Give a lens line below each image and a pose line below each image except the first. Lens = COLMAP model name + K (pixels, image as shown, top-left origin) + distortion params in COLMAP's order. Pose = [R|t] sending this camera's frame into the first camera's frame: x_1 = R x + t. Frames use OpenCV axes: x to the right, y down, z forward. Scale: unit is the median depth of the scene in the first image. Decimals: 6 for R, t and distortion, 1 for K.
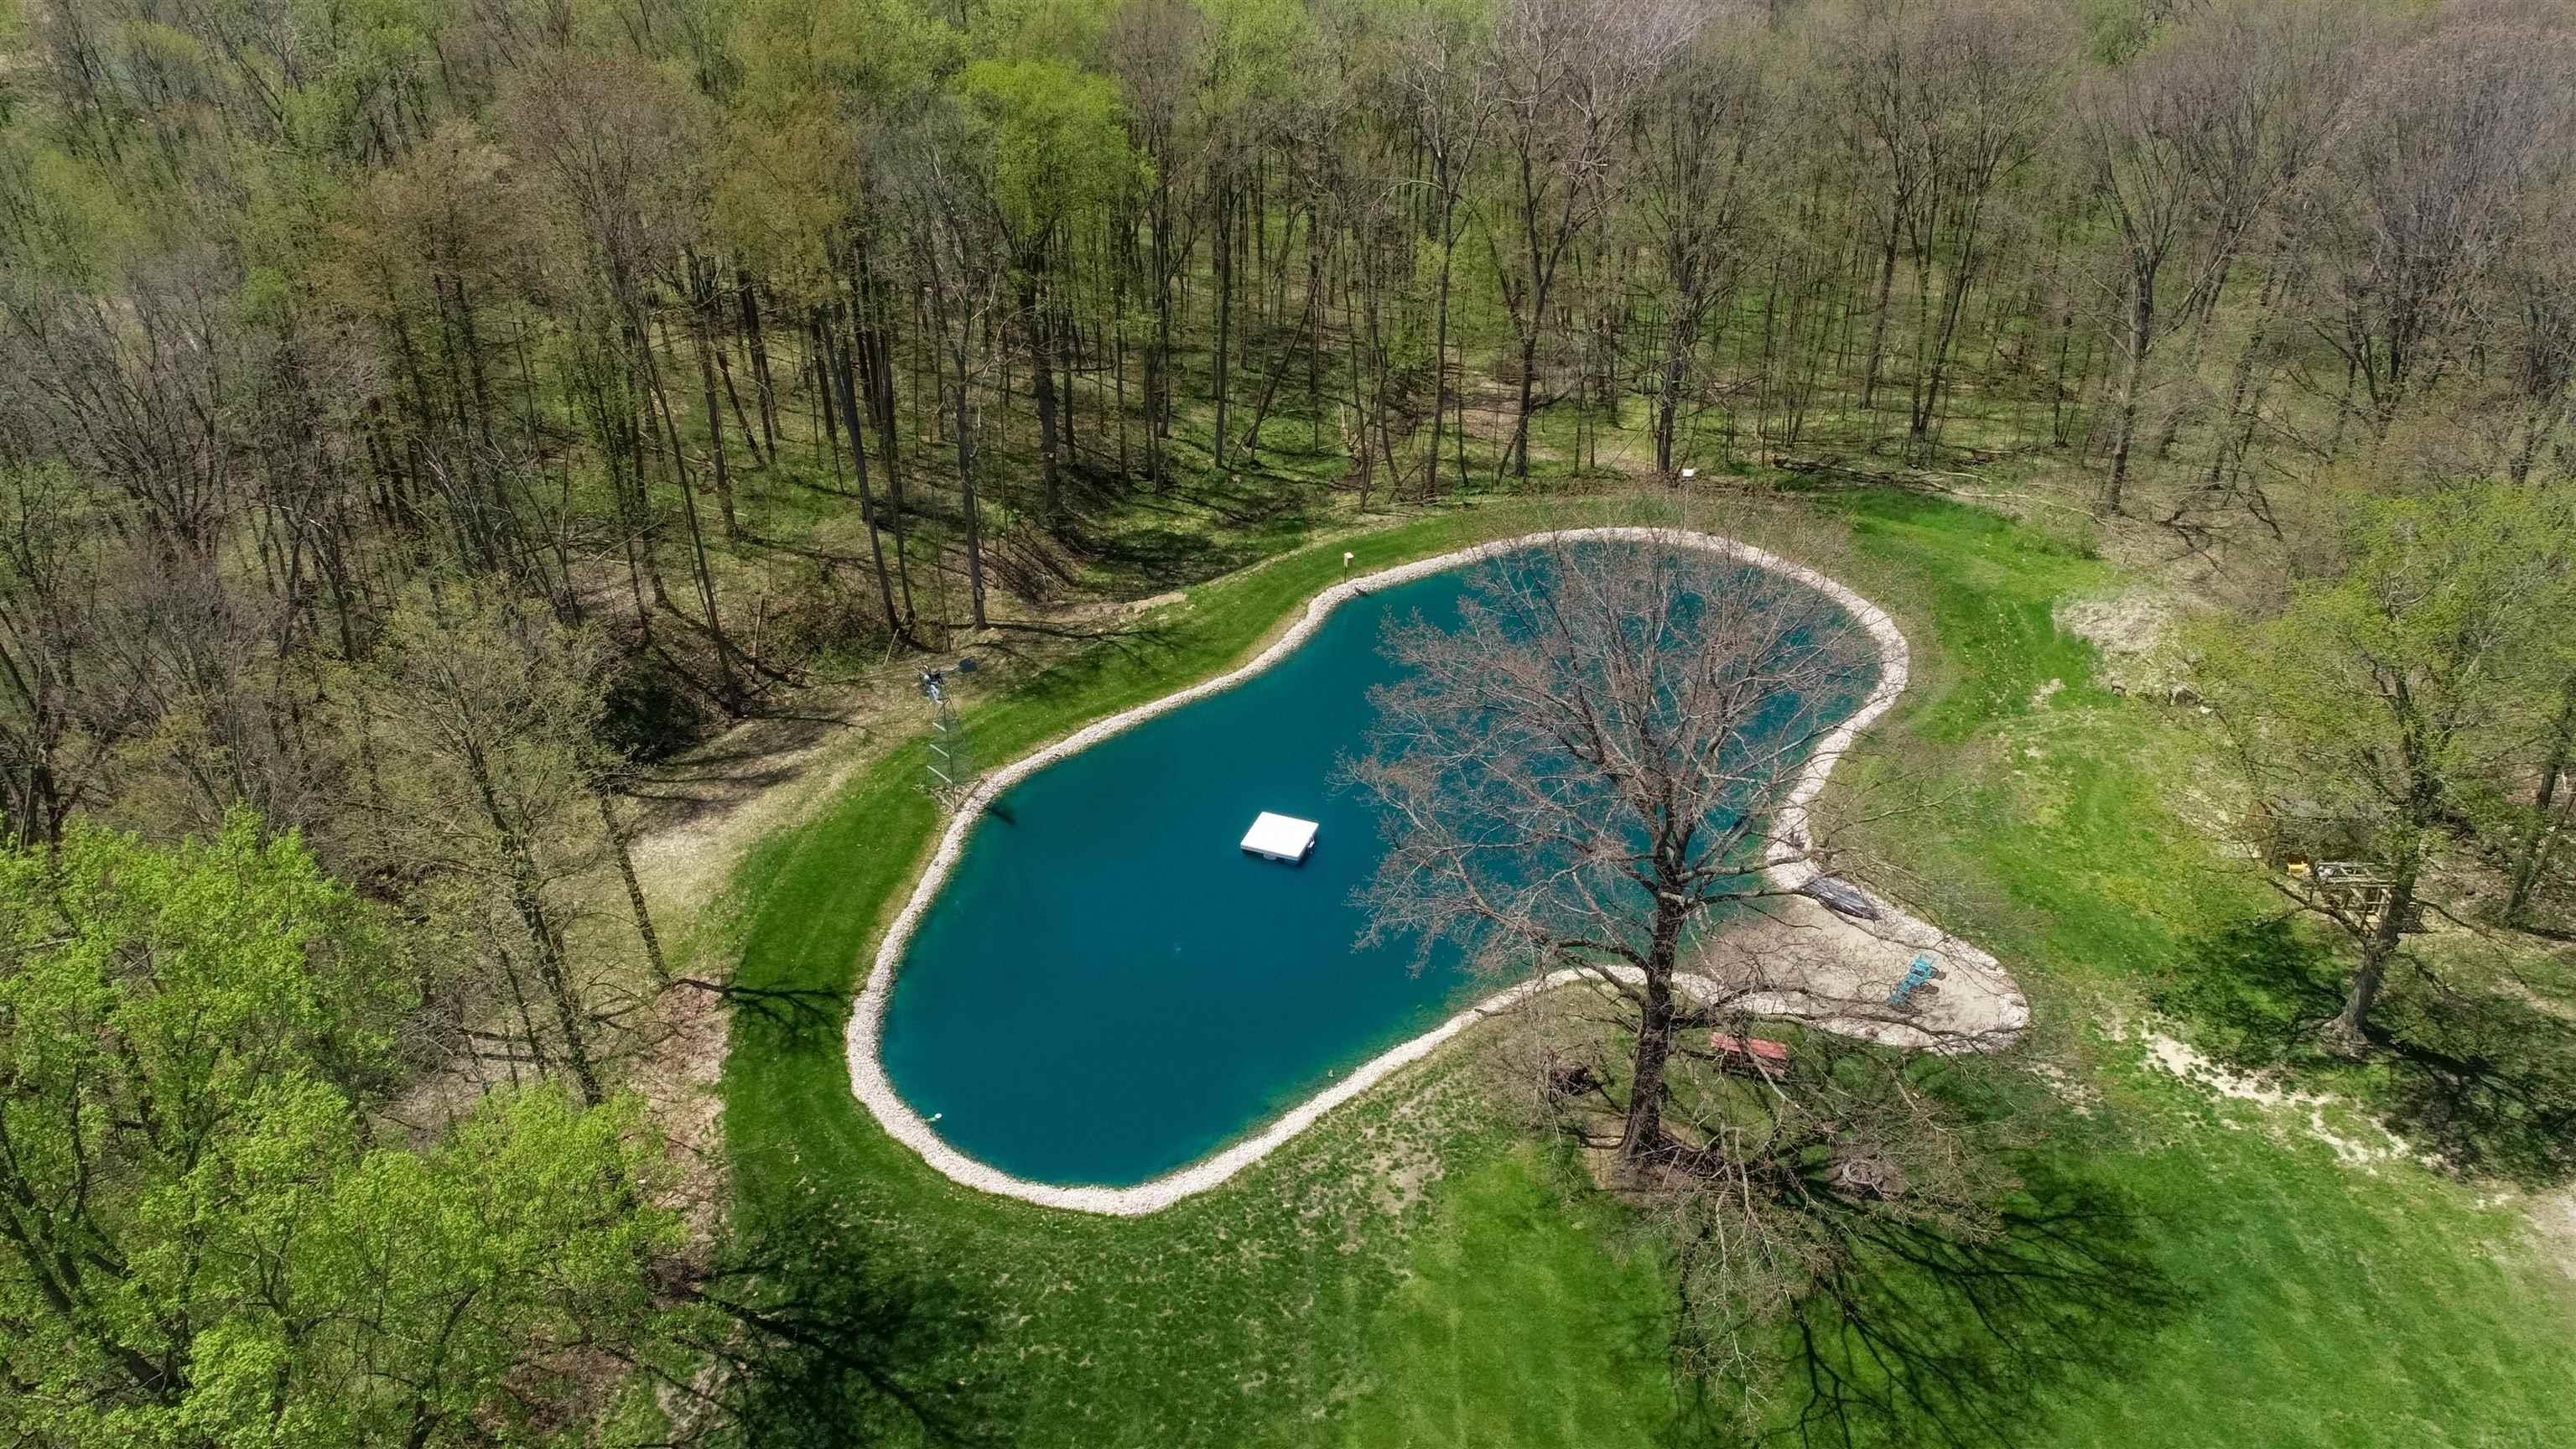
lens RADIAL K [[1700.1, 0, 1288.0], [0, 1700.1, 724.5], [0, 0, 1]] dist [0.008801, 0.001652]
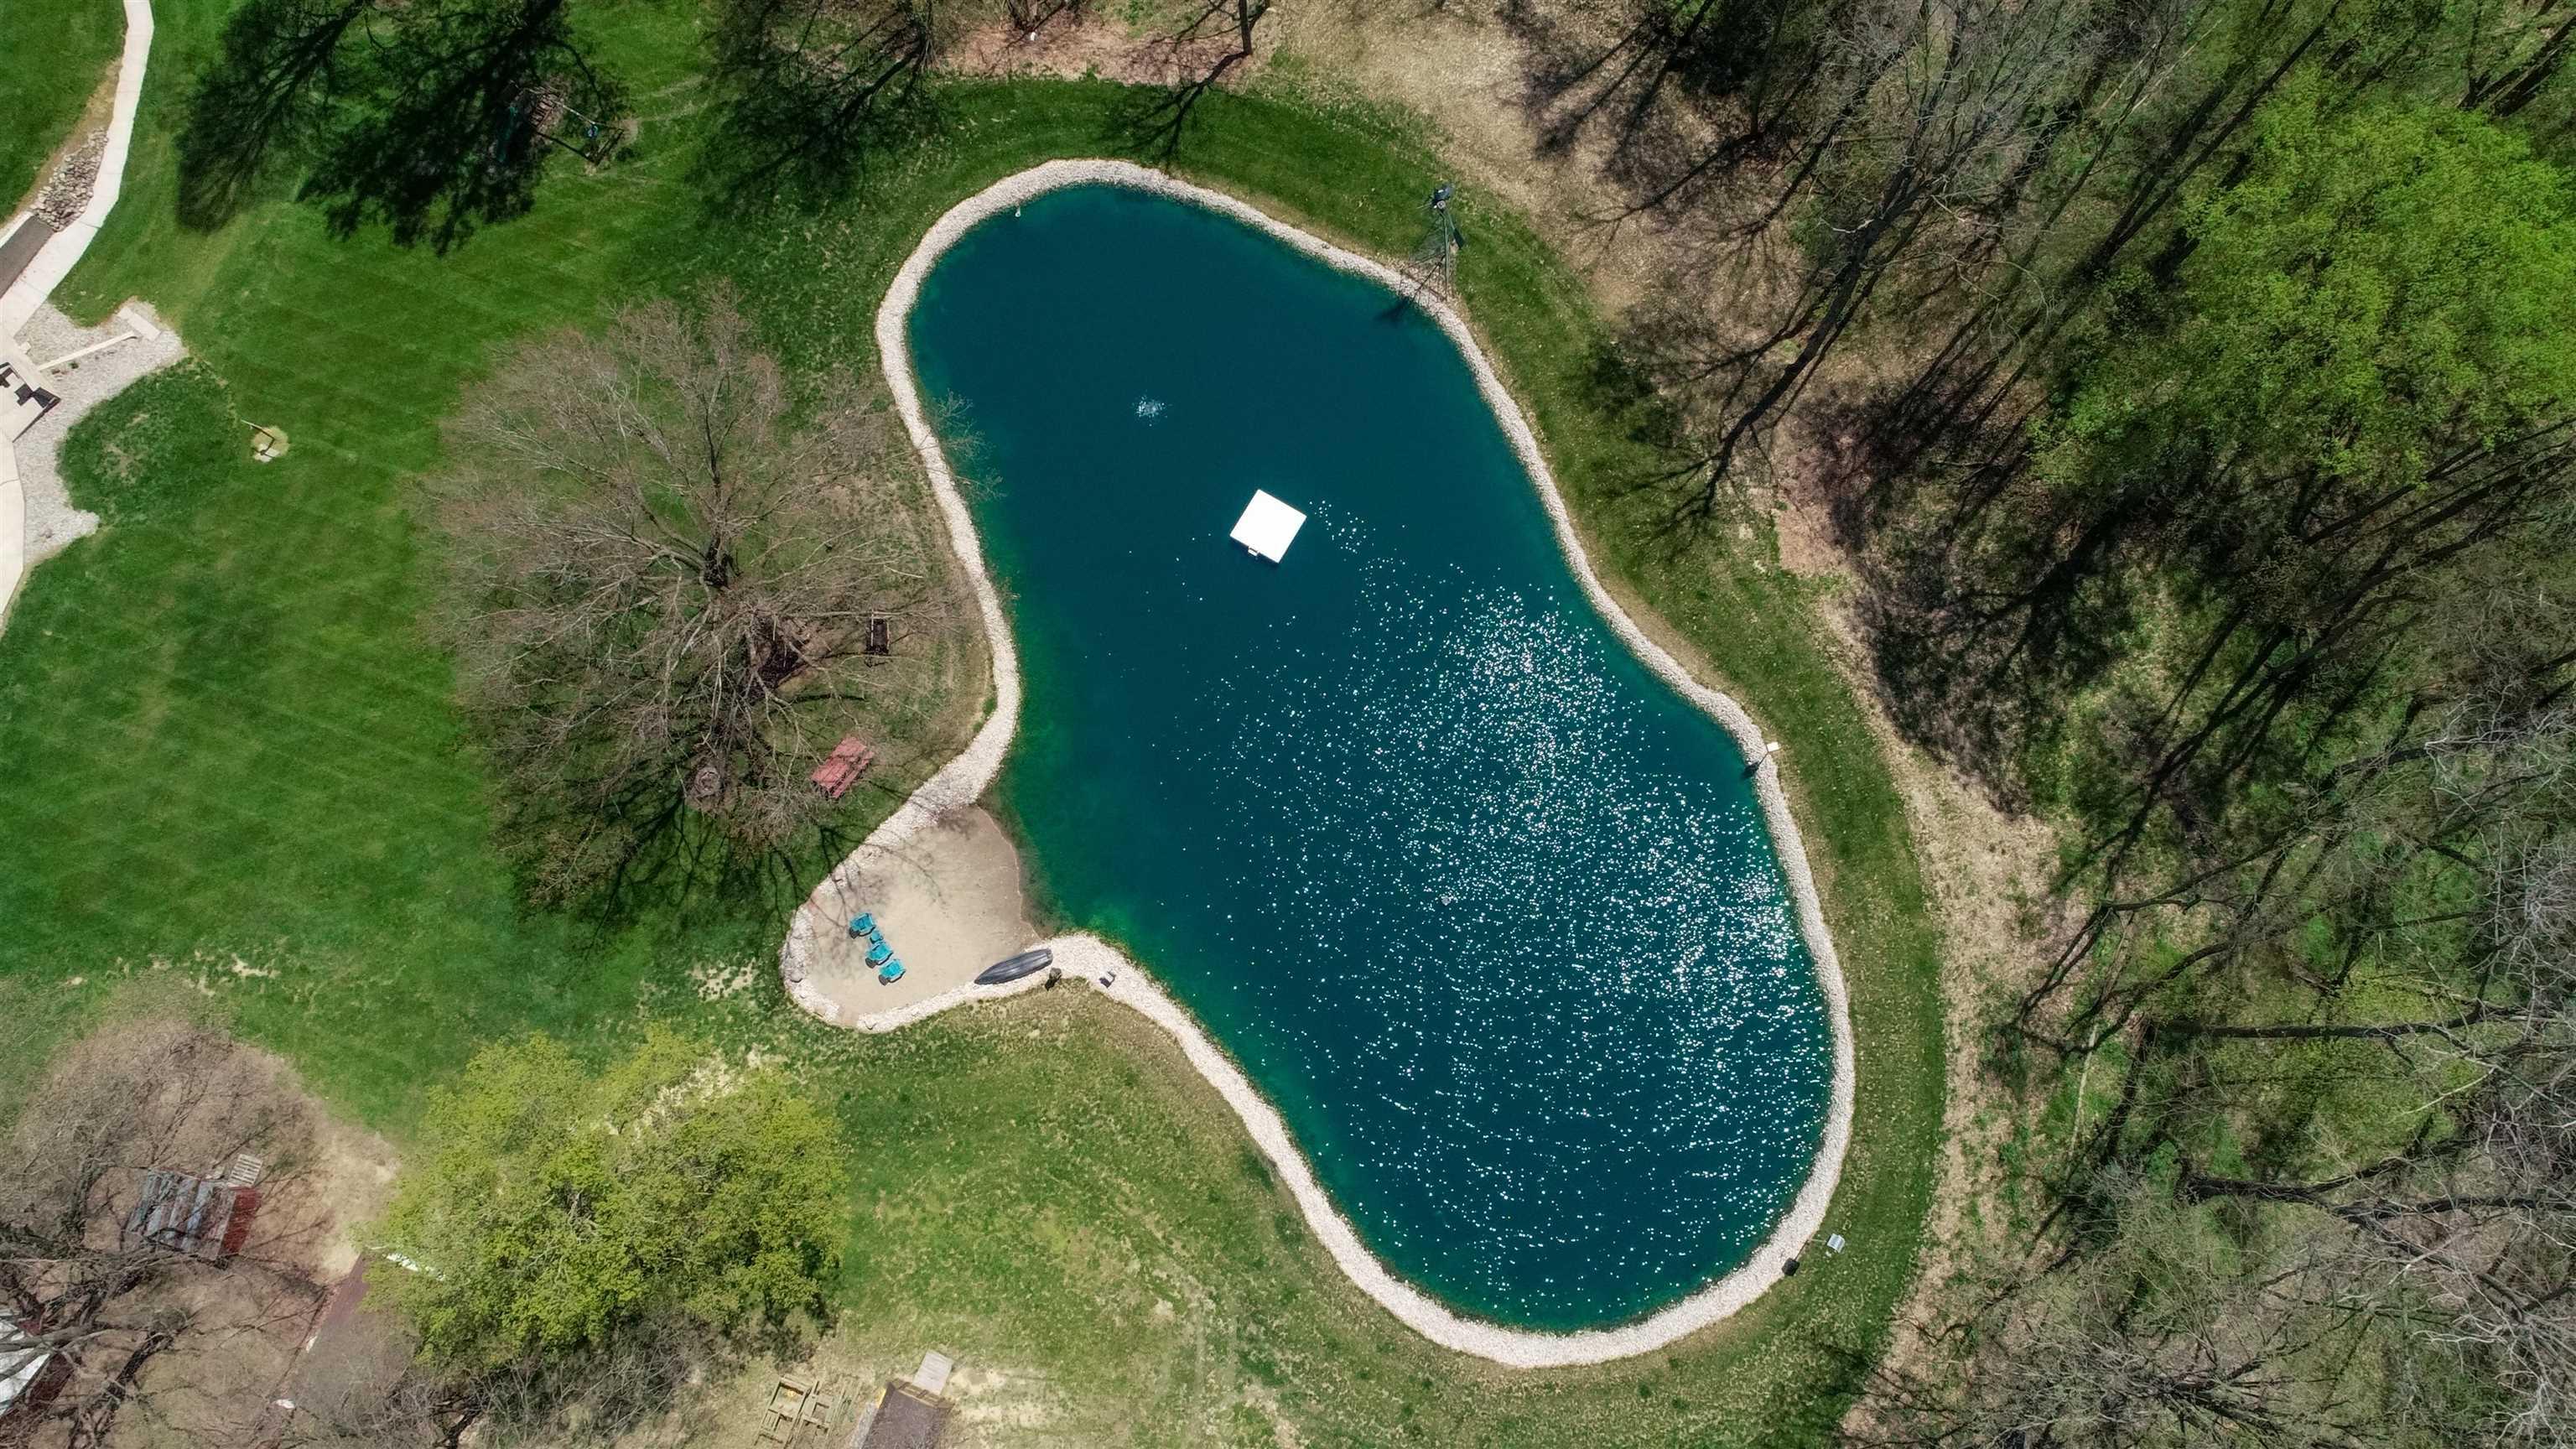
lens RADIAL K [[1700.1, 0, 1288.0], [0, 1700.1, 724.5], [0, 0, 1]] dist [0.008801, 0.001652]
pose [[-0.293773, 0.938067, -0.183649, 0.303812], [-0.482393, 0.020372, 0.875718, -0.874863], [0.825224, 0.345853, 0.446532, 0.559506]]
